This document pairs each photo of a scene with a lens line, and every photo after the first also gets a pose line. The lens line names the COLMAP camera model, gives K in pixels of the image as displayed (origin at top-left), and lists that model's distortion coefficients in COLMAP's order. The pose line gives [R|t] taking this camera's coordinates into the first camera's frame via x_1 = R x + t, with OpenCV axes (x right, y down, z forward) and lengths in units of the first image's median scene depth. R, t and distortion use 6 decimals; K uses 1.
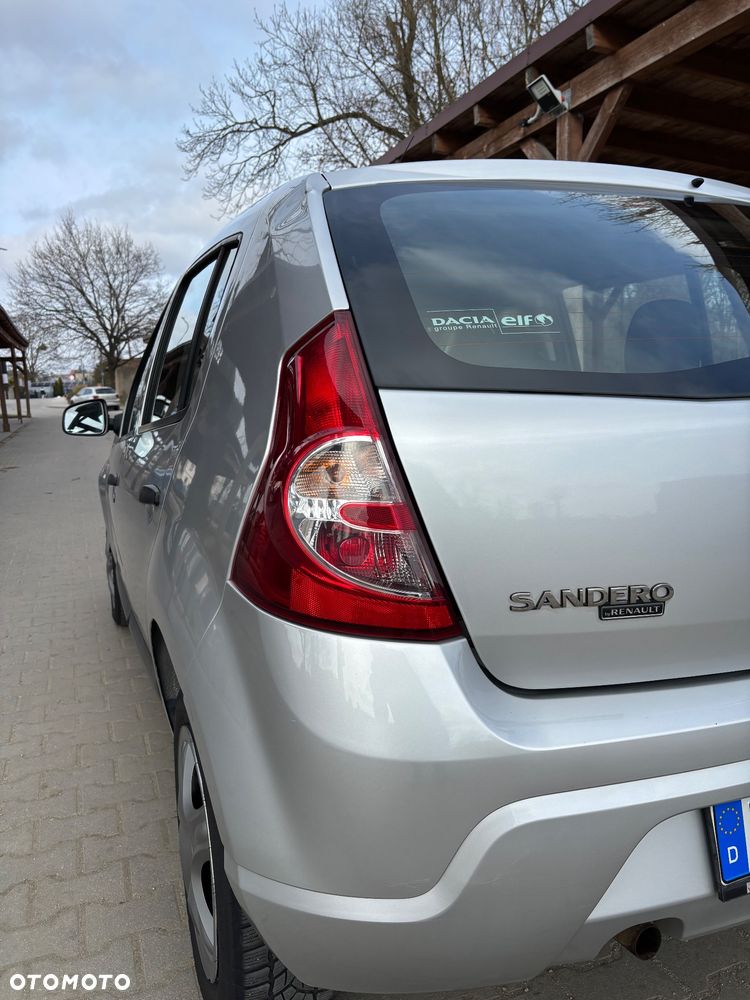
lens RADIAL K [[751.8, 0, 371.4], [0, 751.8, 503.6], [0, 0, 1]] dist [0.050871, -0.062669]
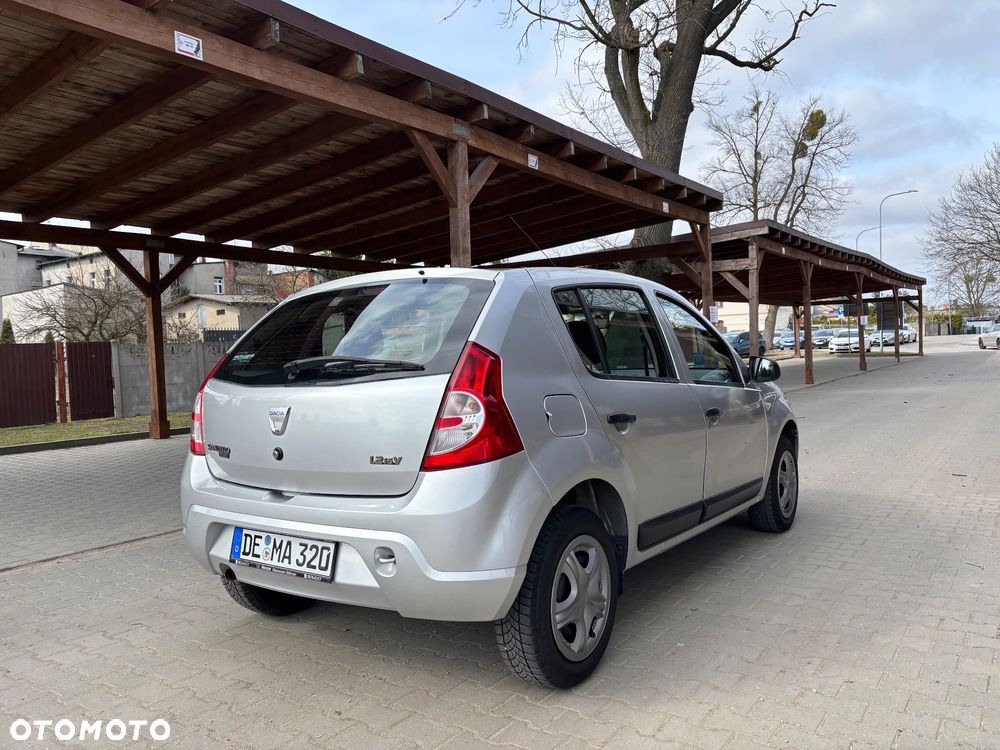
lens RADIAL K [[766.7, 0, 500.0], [0, 766.7, 375.0], [0, 0, 1]] dist [0.001882, -0.005845]
pose [[0.540529, 0.033840, -0.840645, 0.487006], [-0.103570, 0.994267, -0.026571, -0.028702], [0.834926, 0.101428, 0.540935, 0.032287]]
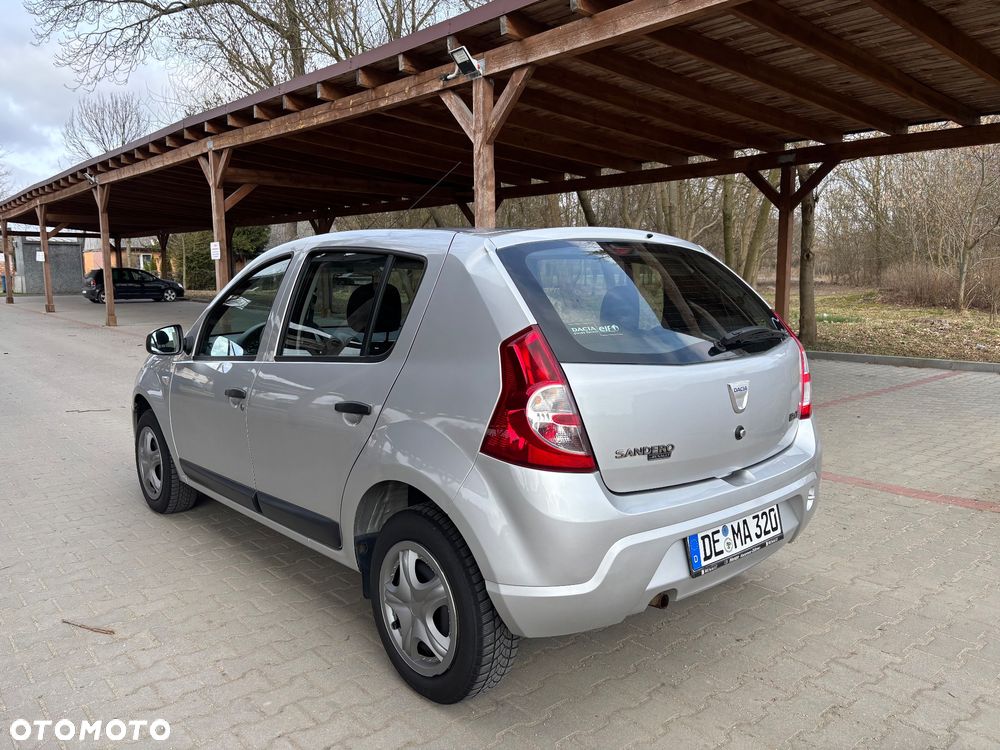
lens RADIAL K [[751.8, 0, 495.8], [0, 751.8, 385.3], [0, 0, 1]] dist [0.050871, -0.062669]
pose [[0.943248, -0.015690, 0.331719, -0.127250], [0.018671, 0.999809, -0.005801, -0.010380], [-0.331564, 0.011666, 0.943361, -0.146152]]
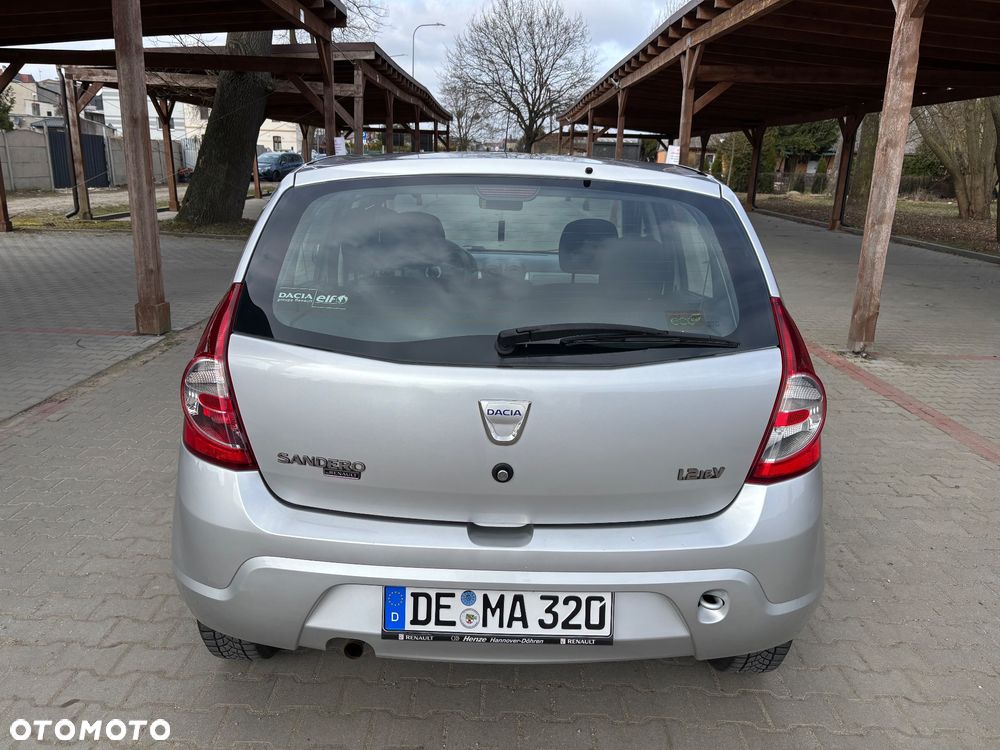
lens RADIAL K [[751.8, 0, 495.8], [0, 751.8, 385.3], [0, 0, 1]] dist [0.050871, -0.062669]
pose [[0.925724, 0.160433, -0.342484, 0.176975], [-0.113318, 0.981624, 0.153534, -0.053645], [0.360823, -0.103321, 0.926894, -0.072419]]
